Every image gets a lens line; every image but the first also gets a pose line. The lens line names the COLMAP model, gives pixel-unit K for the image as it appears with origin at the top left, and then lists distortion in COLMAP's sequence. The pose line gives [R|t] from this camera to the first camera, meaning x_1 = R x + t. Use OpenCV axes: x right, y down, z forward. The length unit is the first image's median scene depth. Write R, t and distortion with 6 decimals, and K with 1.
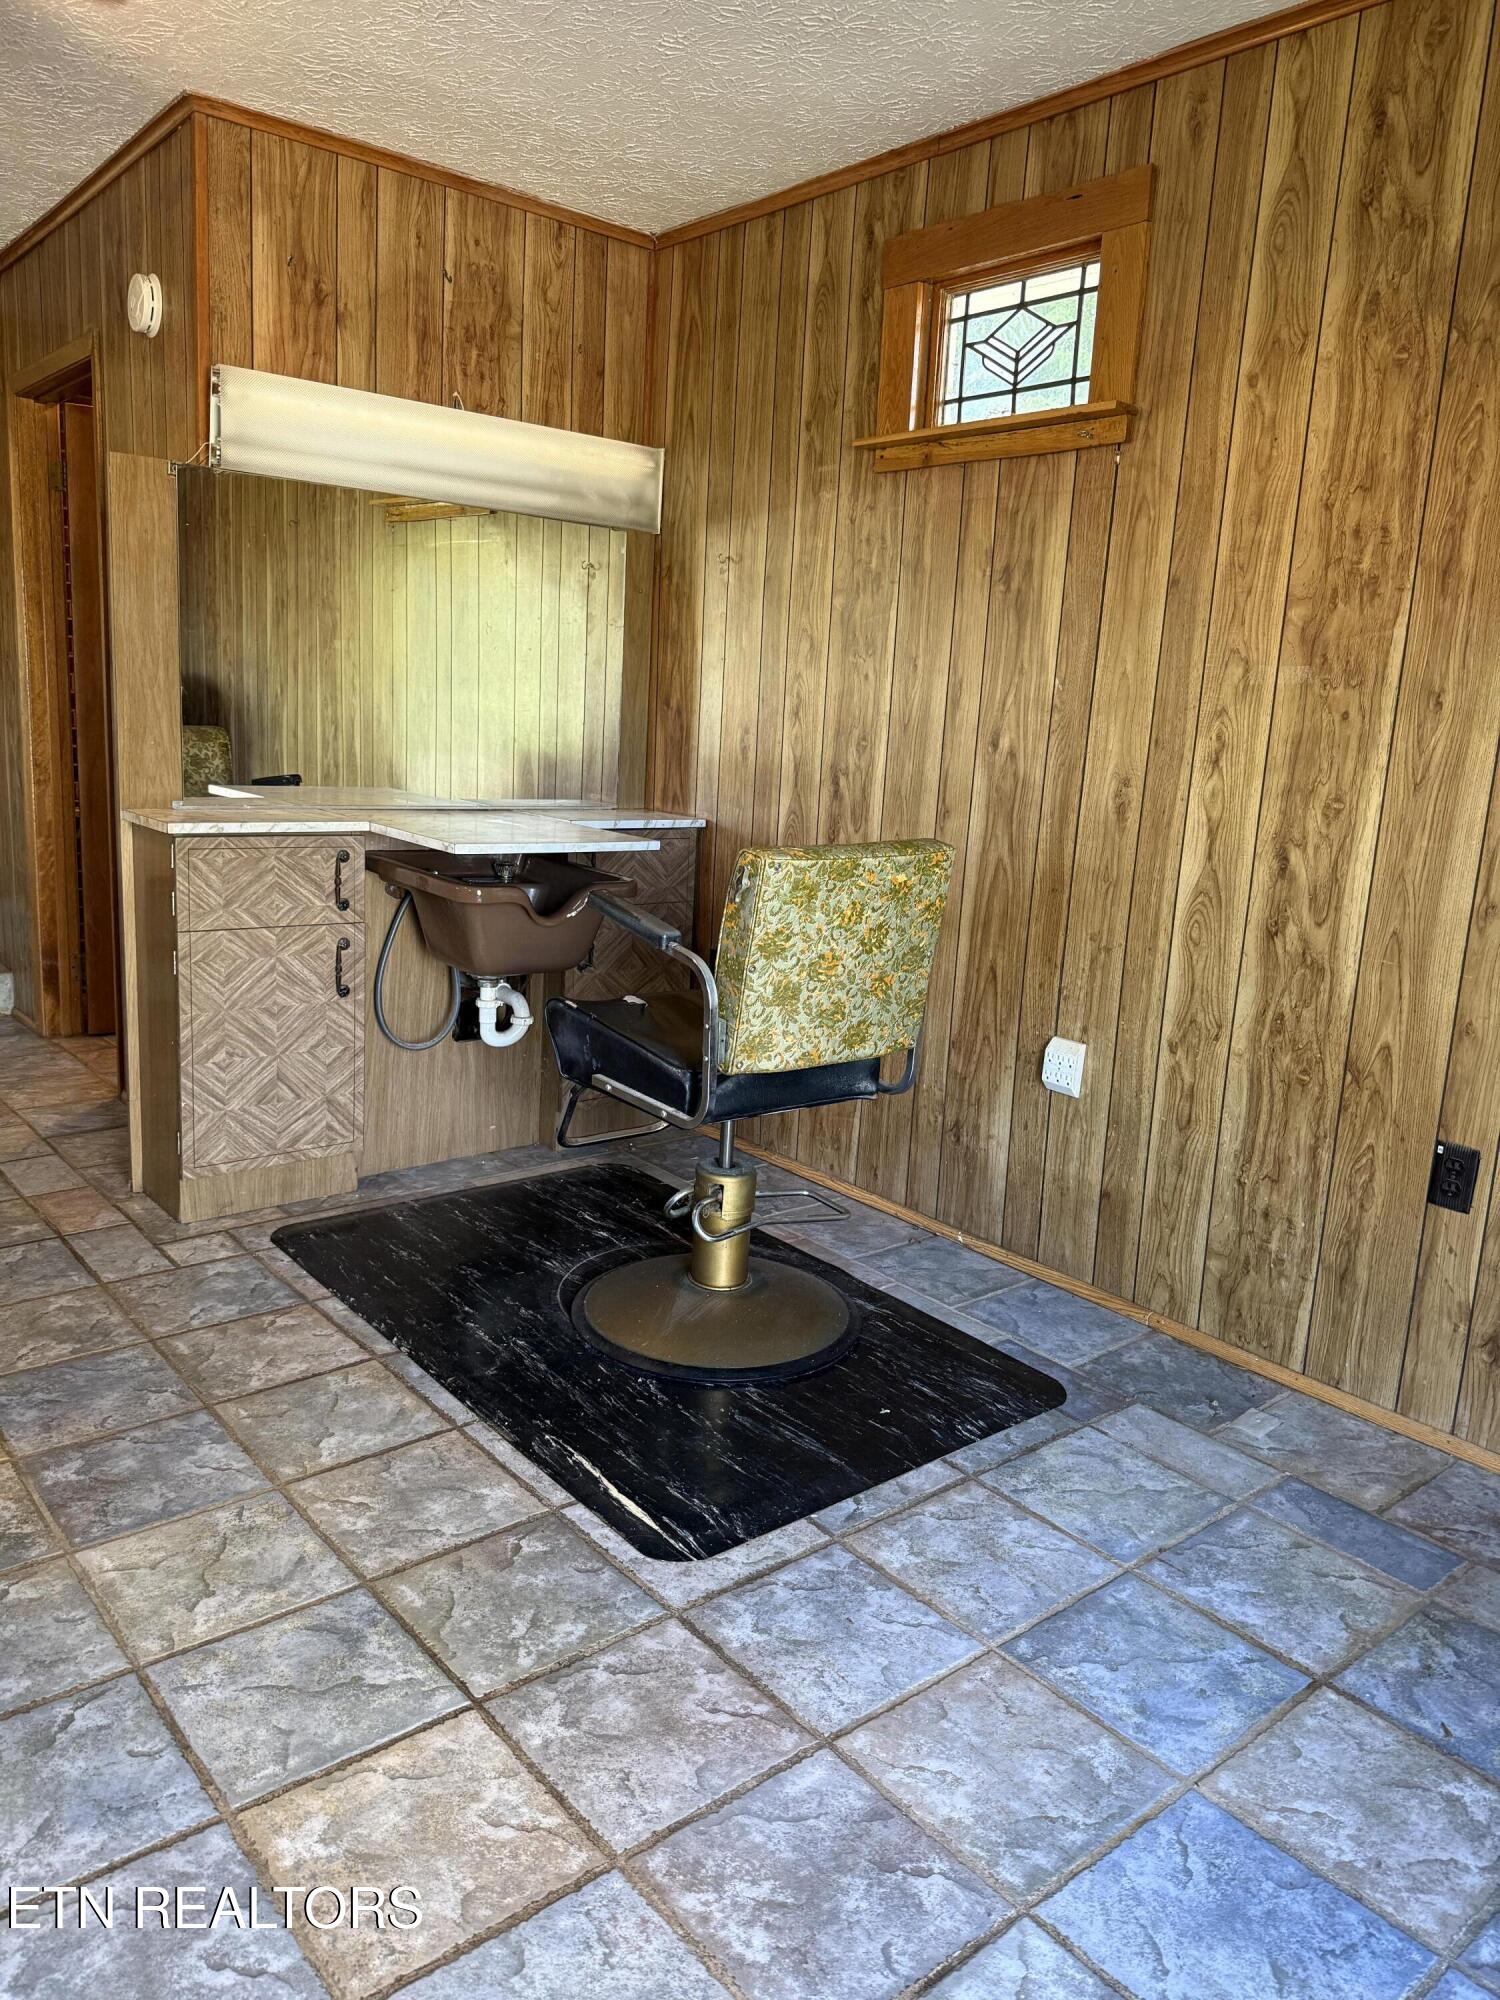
lens RADIAL K [[1465.0, 0, 748.3], [0, 1465.0, 1006.6], [0, 0, 1]] dist [0.026015, -0.015242]
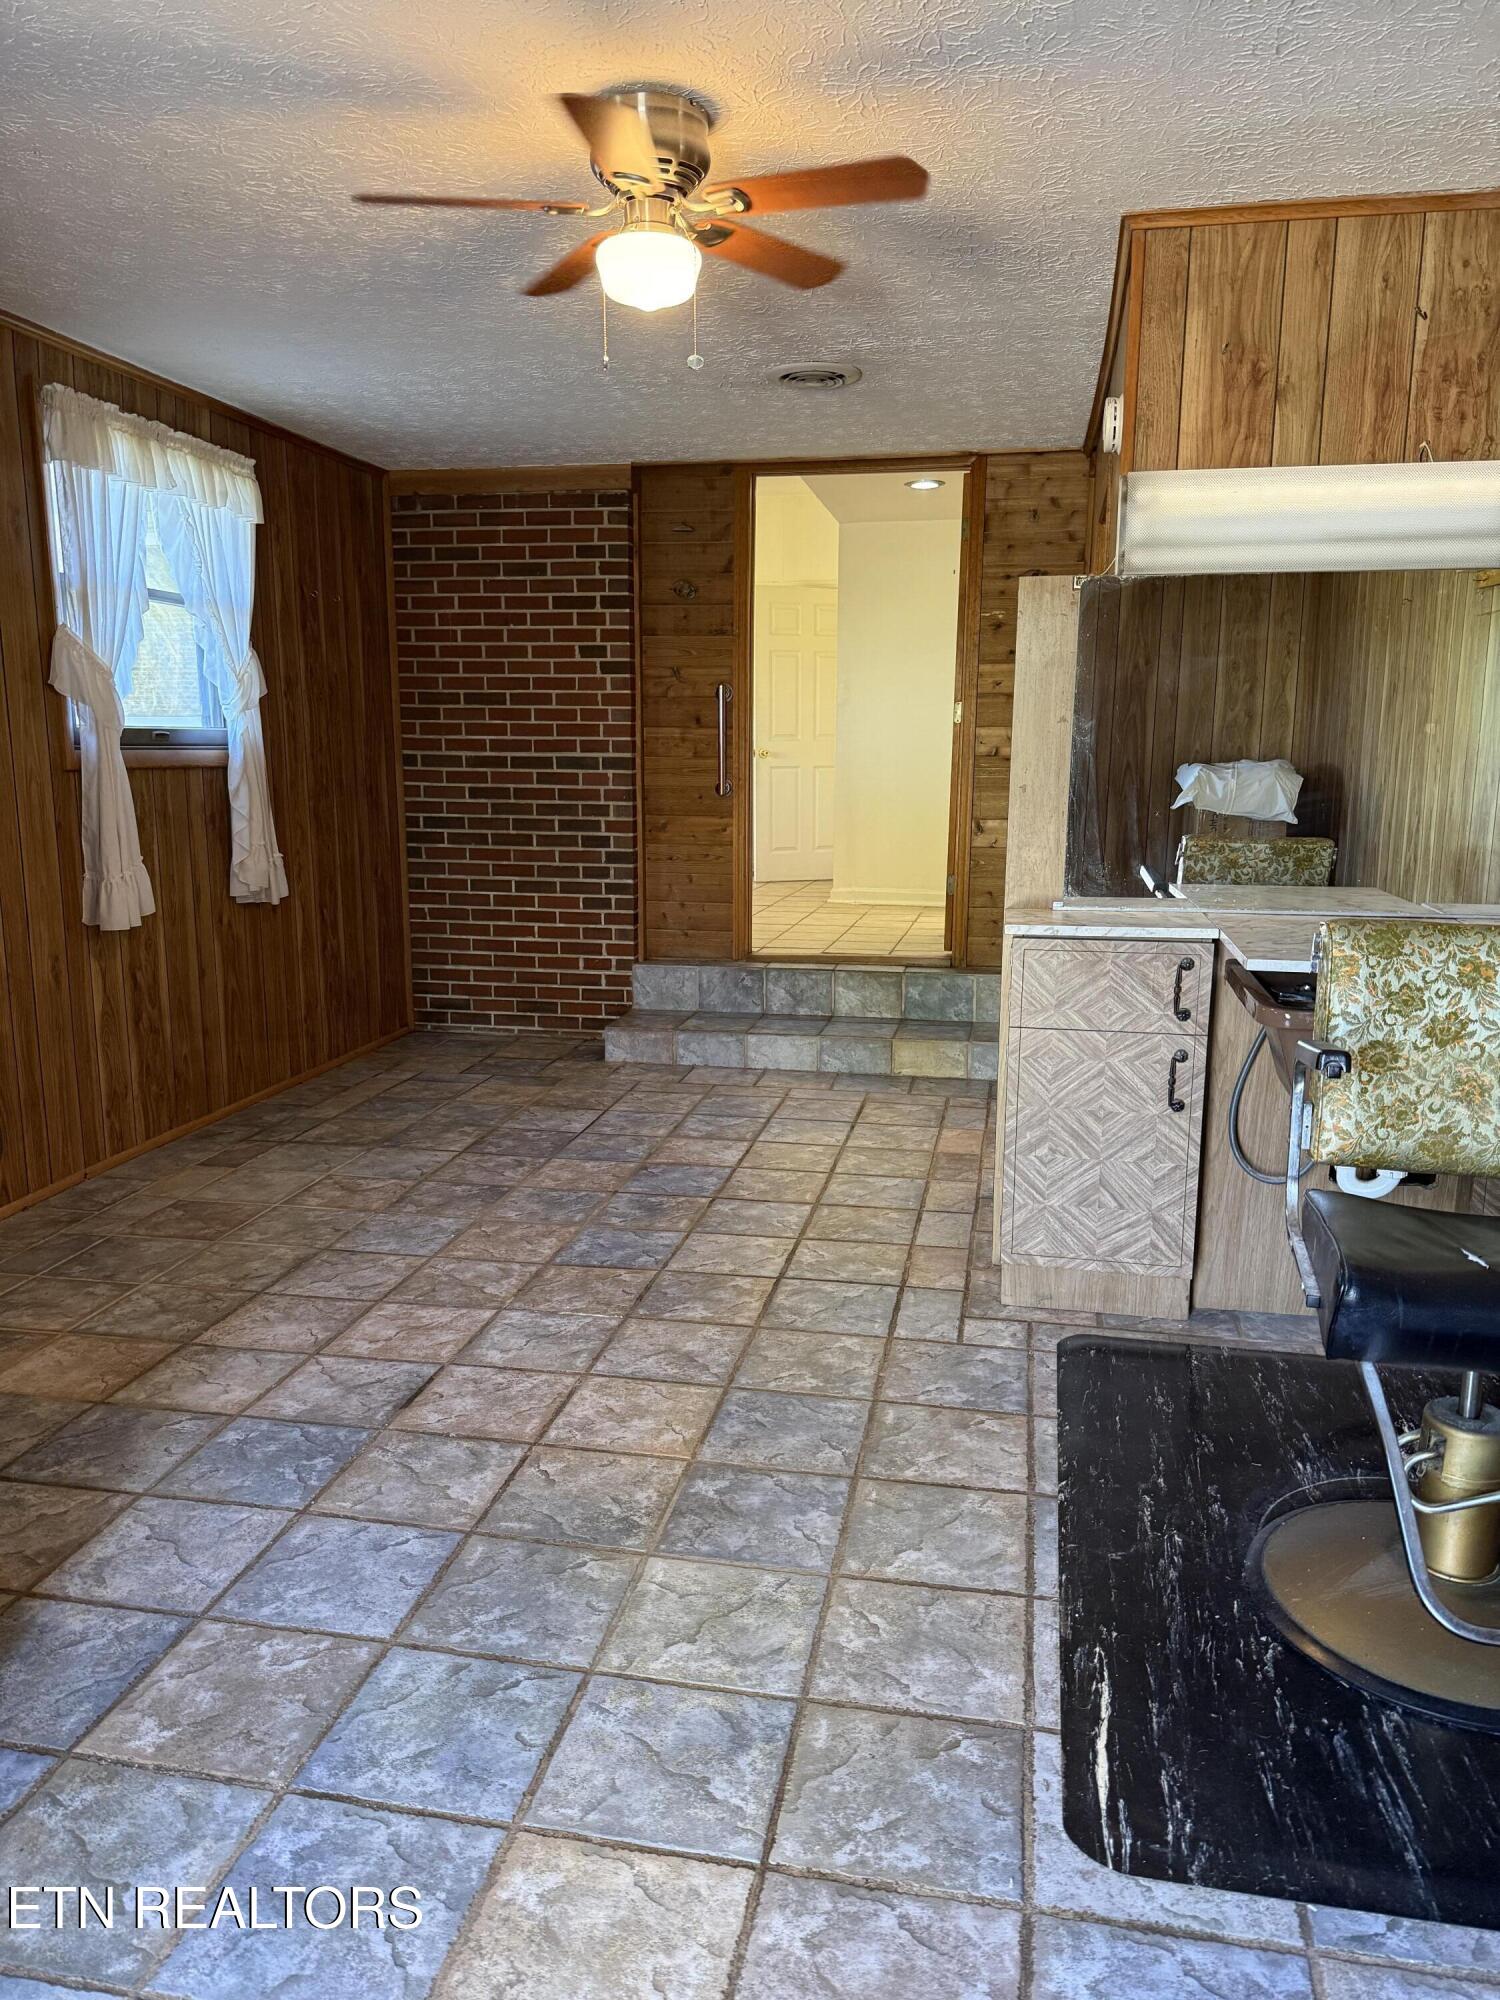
lens RADIAL K [[1465.0, 0, 748.3], [0, 1465.0, 1006.6], [0, 0, 1]] dist [0.026015, -0.015242]
pose [[0.622717, 0.099519, -0.776092, 0.340265], [-0.132812, 0.990929, 0.020502, -0.068949], [0.771093, 0.090307, 0.630286, 0.228689]]
